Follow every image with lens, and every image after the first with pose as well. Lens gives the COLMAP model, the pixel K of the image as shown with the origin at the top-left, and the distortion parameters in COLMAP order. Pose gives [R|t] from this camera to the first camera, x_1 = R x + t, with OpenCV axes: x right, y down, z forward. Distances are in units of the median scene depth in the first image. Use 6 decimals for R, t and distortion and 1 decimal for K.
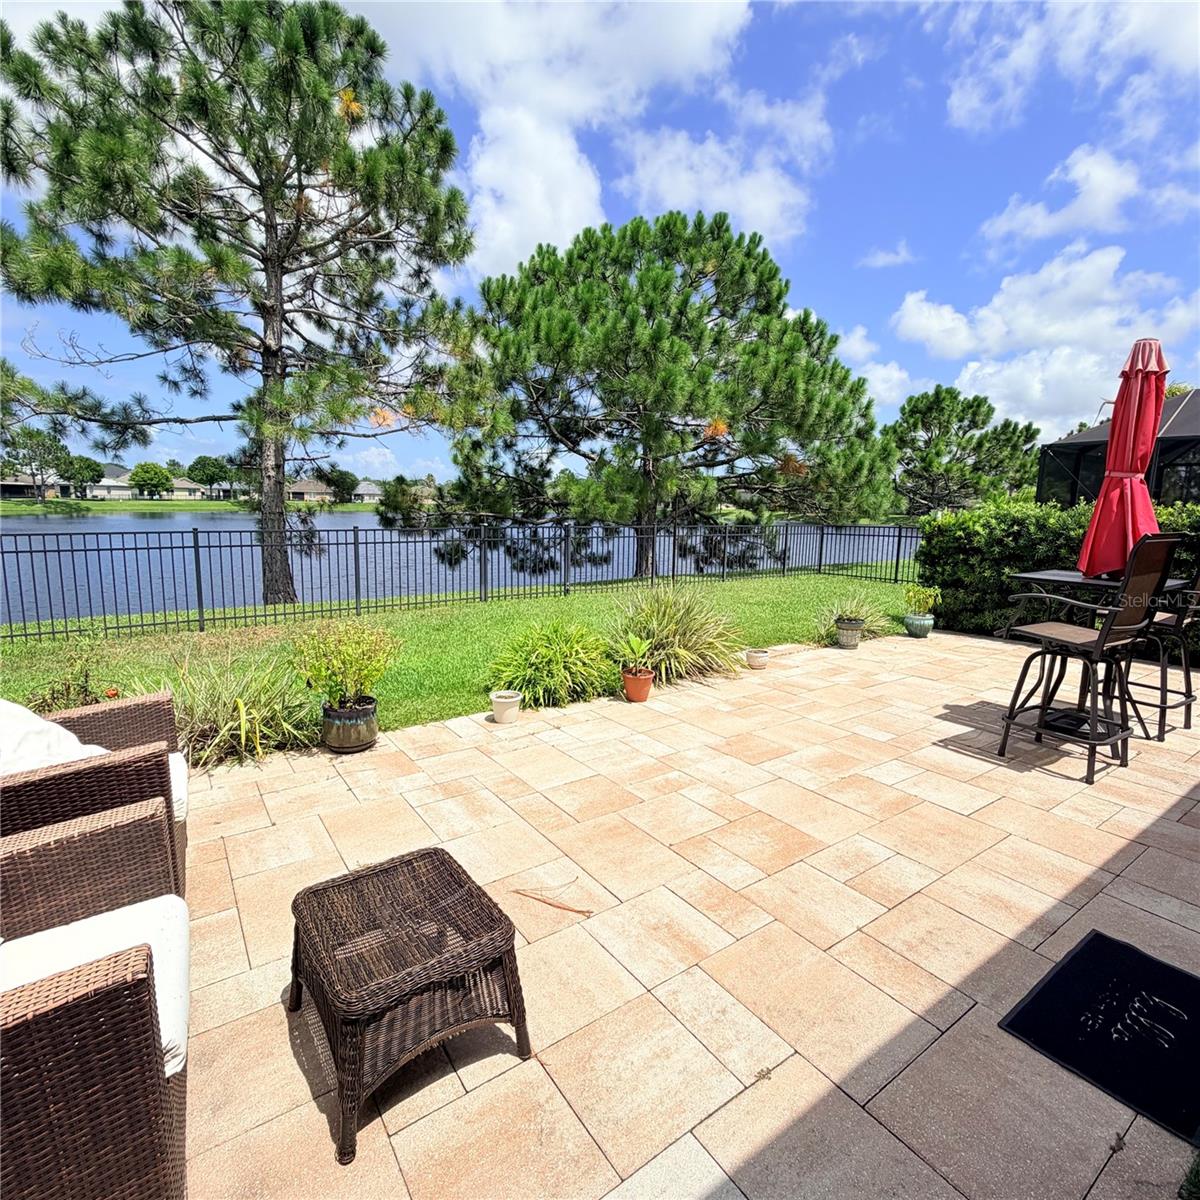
lens RADIAL K [[636.0, 0, 595.0], [0, 636.0, 599.5], [0, 0, 1]] dist [-0.001191, -0.000679]
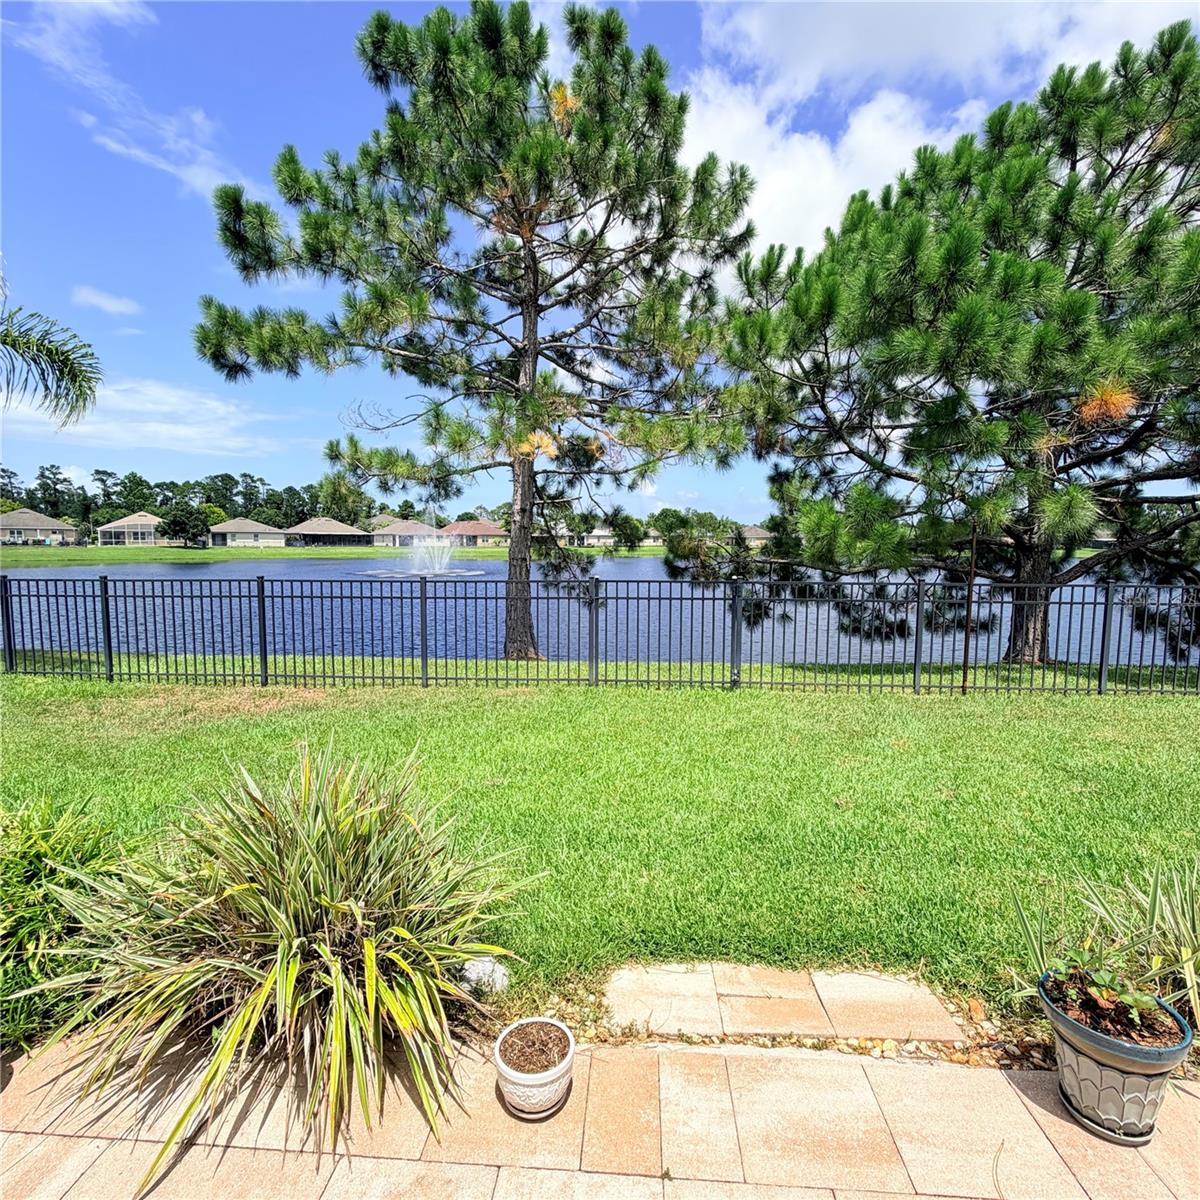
lens RADIAL K [[636.0, 0, 601.1], [0, 636.0, 598.5], [0, 0, 1]] dist [-0.001191, -0.000679]
pose [[0.780422, 0.042070, -0.623837, 0.145988], [-0.086179, 0.995449, -0.040680, -0.036296], [0.619286, 0.085509, 0.780495, 0.252209]]
